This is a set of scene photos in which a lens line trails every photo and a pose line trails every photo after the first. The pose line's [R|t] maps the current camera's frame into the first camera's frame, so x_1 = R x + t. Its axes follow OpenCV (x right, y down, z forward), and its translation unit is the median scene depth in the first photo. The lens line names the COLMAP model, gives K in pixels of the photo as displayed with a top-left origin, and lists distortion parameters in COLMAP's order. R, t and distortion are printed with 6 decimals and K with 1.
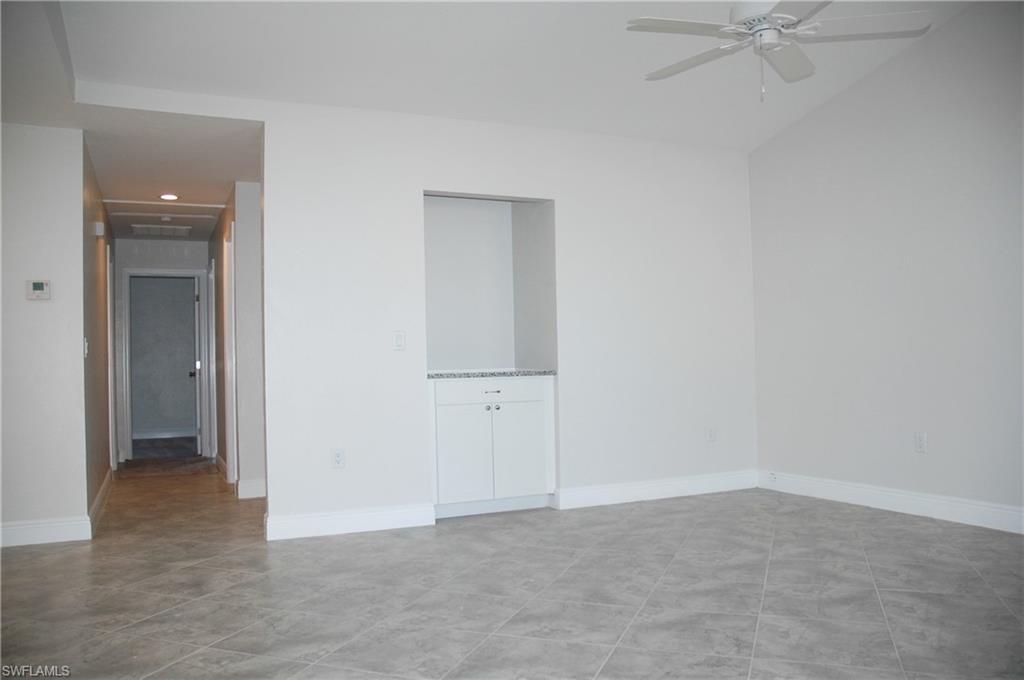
lens RADIAL K [[795.8, 0, 509.4], [0, 795.8, 345.4], [0, 0, 1]] dist [-0.165979, 0.136633]
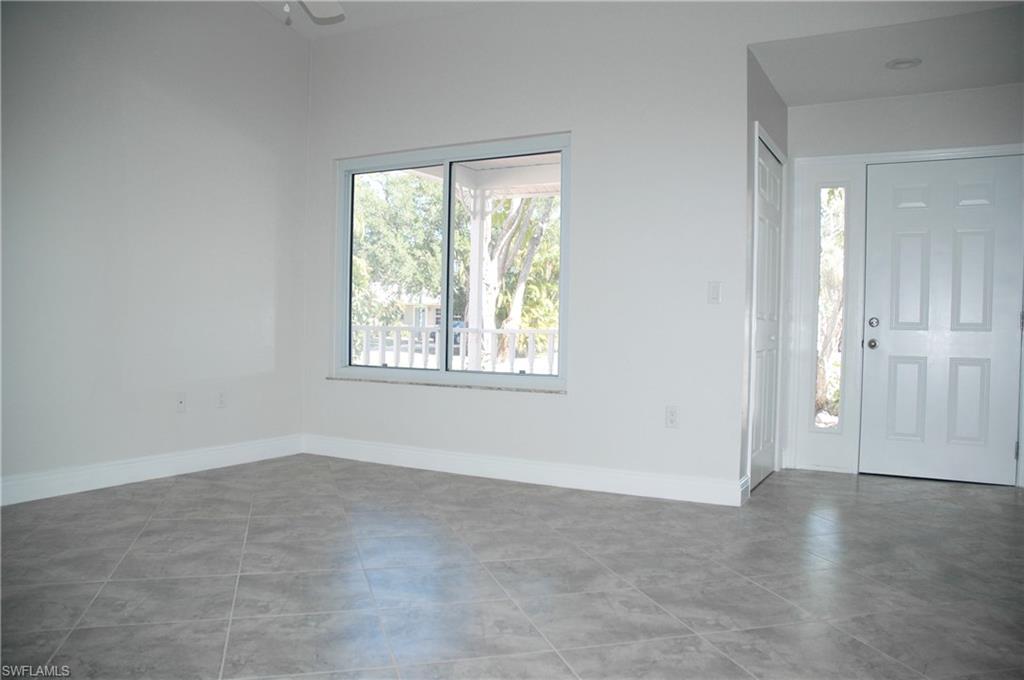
lens RADIAL K [[795.8, 0, 509.4], [0, 795.8, 345.4], [0, 0, 1]] dist [-0.165979, 0.136633]
pose [[-0.592844, -0.004449, 0.805305, -0.541197], [-0.024222, 0.999631, -0.012310, 0.060559], [-0.804953, -0.026804, -0.592733, 1.301732]]
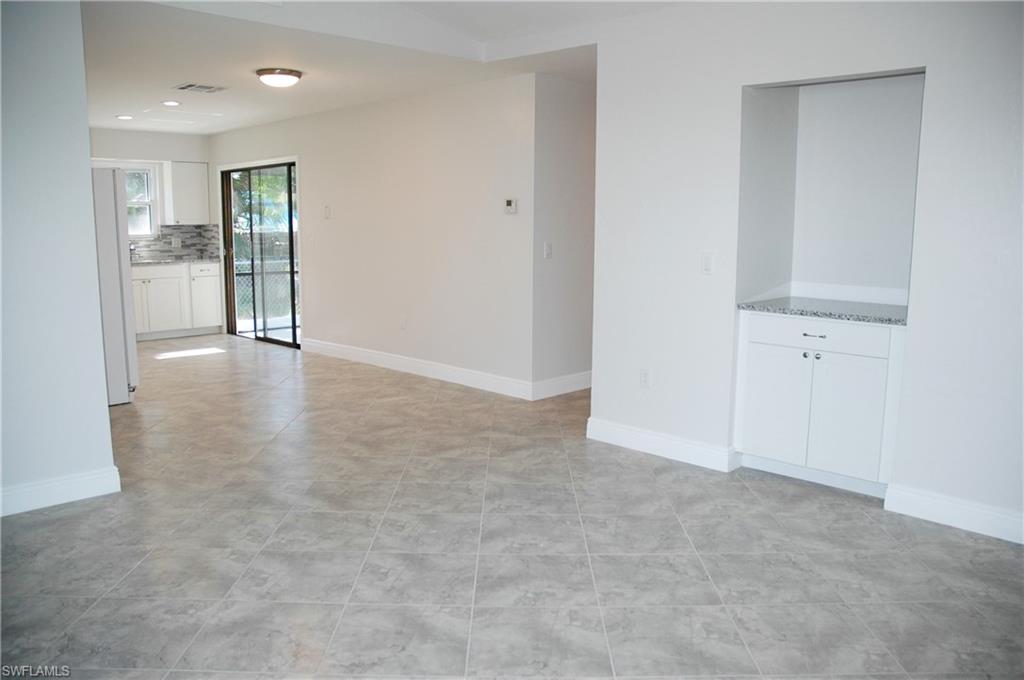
lens RADIAL K [[795.8, 0, 509.4], [0, 795.8, 345.4], [0, 0, 1]] dist [-0.165979, 0.136633]
pose [[0.341485, 0.173320, -0.923768, 0.917625], [0.011623, 0.981997, 0.188541, -0.126242], [0.939815, -0.075121, 0.333323, 0.715231]]
